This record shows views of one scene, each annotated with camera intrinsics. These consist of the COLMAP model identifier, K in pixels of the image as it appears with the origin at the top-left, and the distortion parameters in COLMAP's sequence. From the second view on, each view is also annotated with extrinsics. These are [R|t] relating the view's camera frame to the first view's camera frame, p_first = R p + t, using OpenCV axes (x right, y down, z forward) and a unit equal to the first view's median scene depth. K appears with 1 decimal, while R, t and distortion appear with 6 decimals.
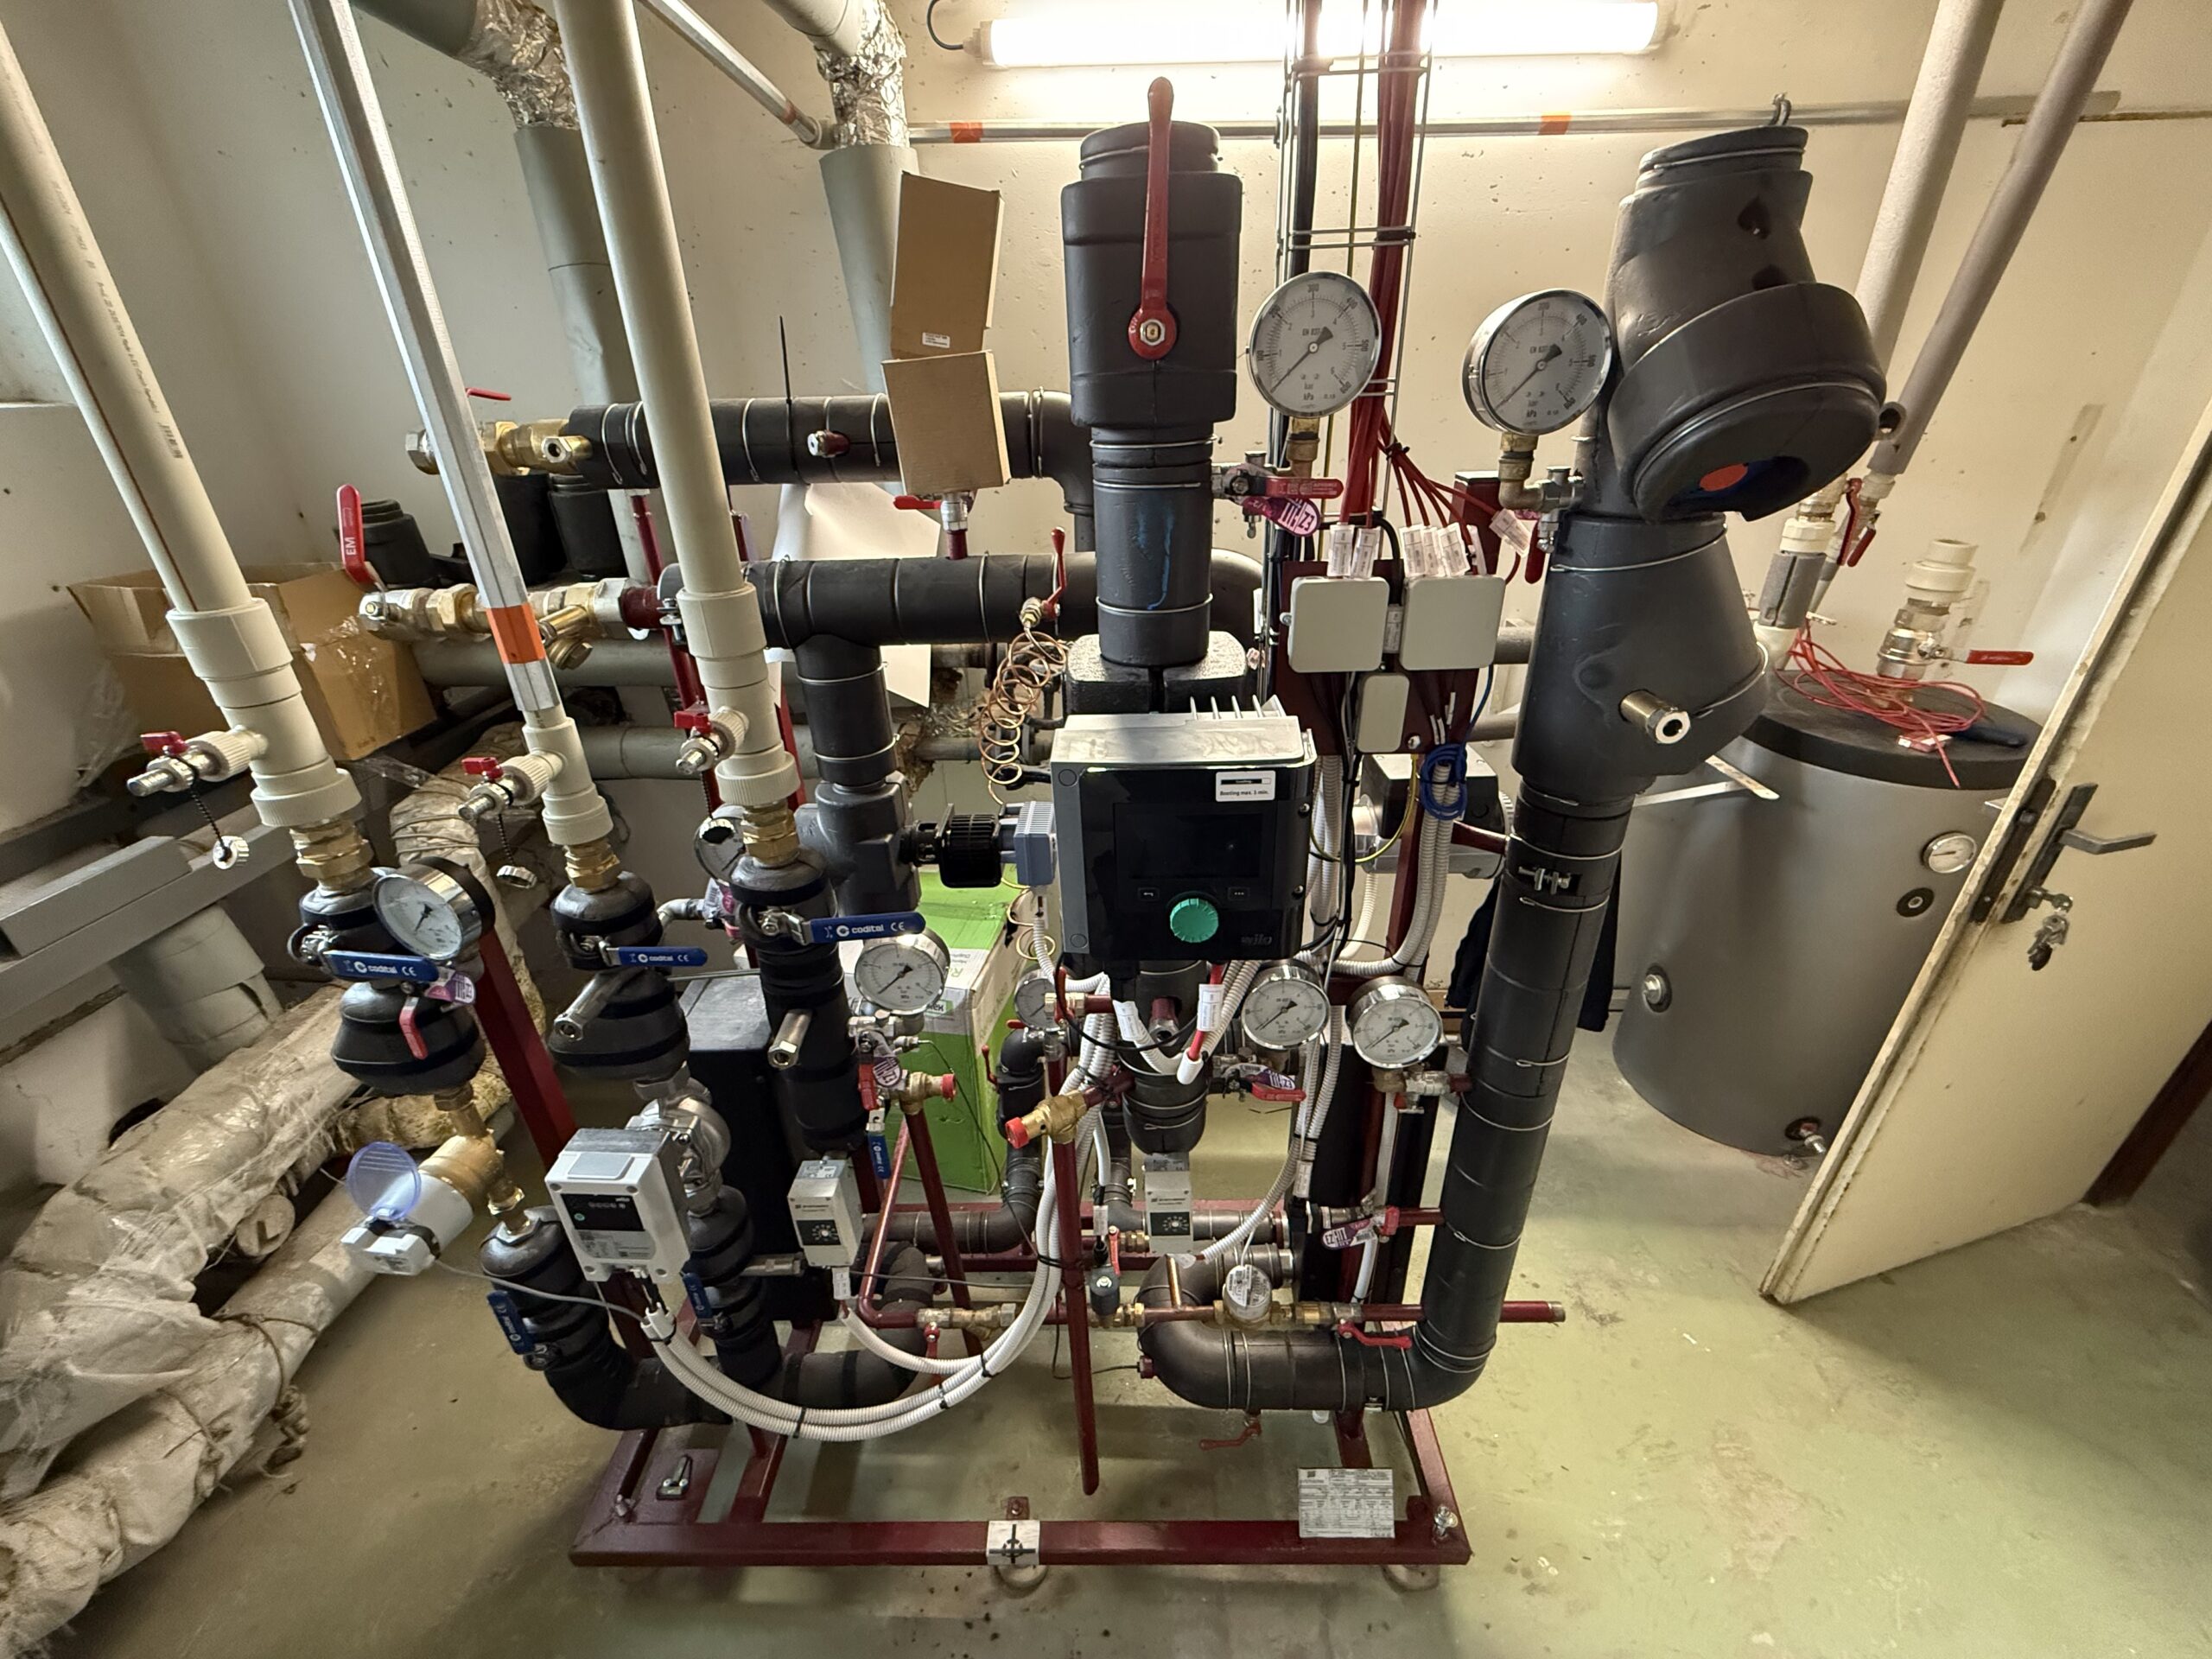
lens RADIAL K [[872.6, 0, 1099.5], [0, 872.6, 832.3], [0, 0, 1]] dist [-0.000336, 0.000076]
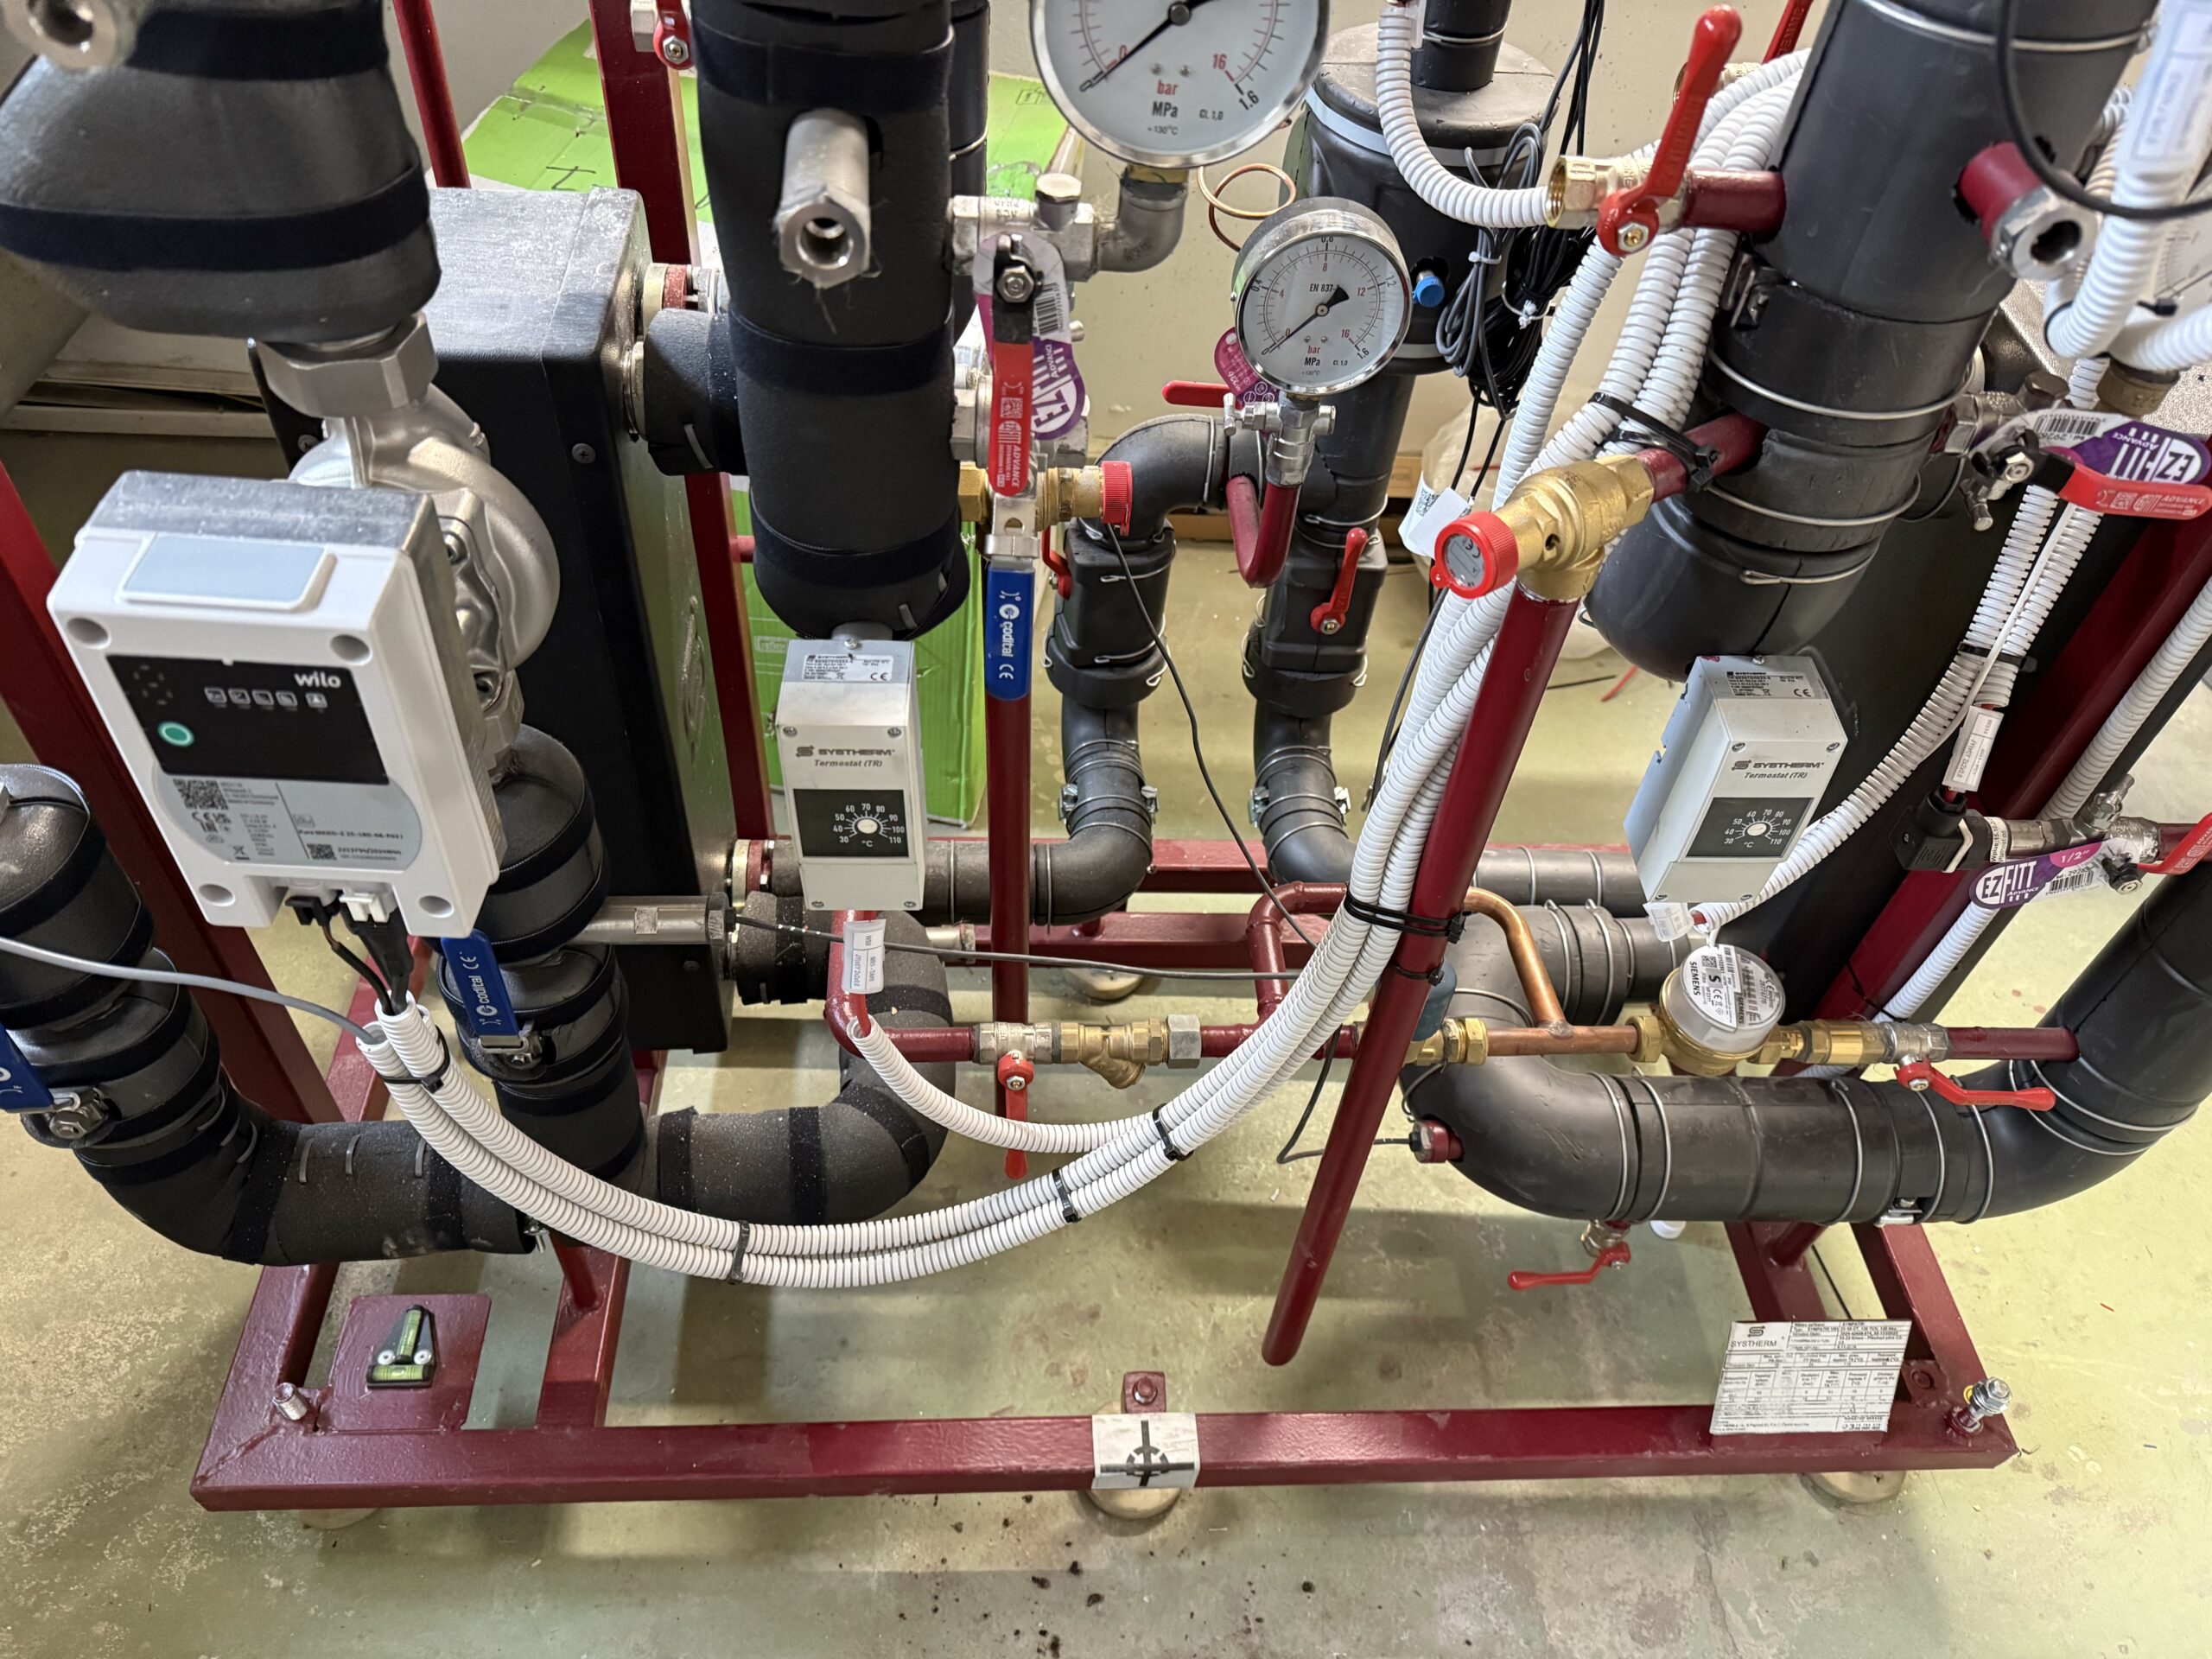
lens RADIAL K [[1559.5, 0, 1112.8], [0, 1559.5, 825.3], [0, 0, 1]] dist [0.023658, -0.035218]
pose [[0.992792, 0.025899, 0.117022, -0.231113], [-0.064602, 0.938034, 0.340469, 0.183291], [-0.100953, -0.345574, 0.932945, 0.300884]]
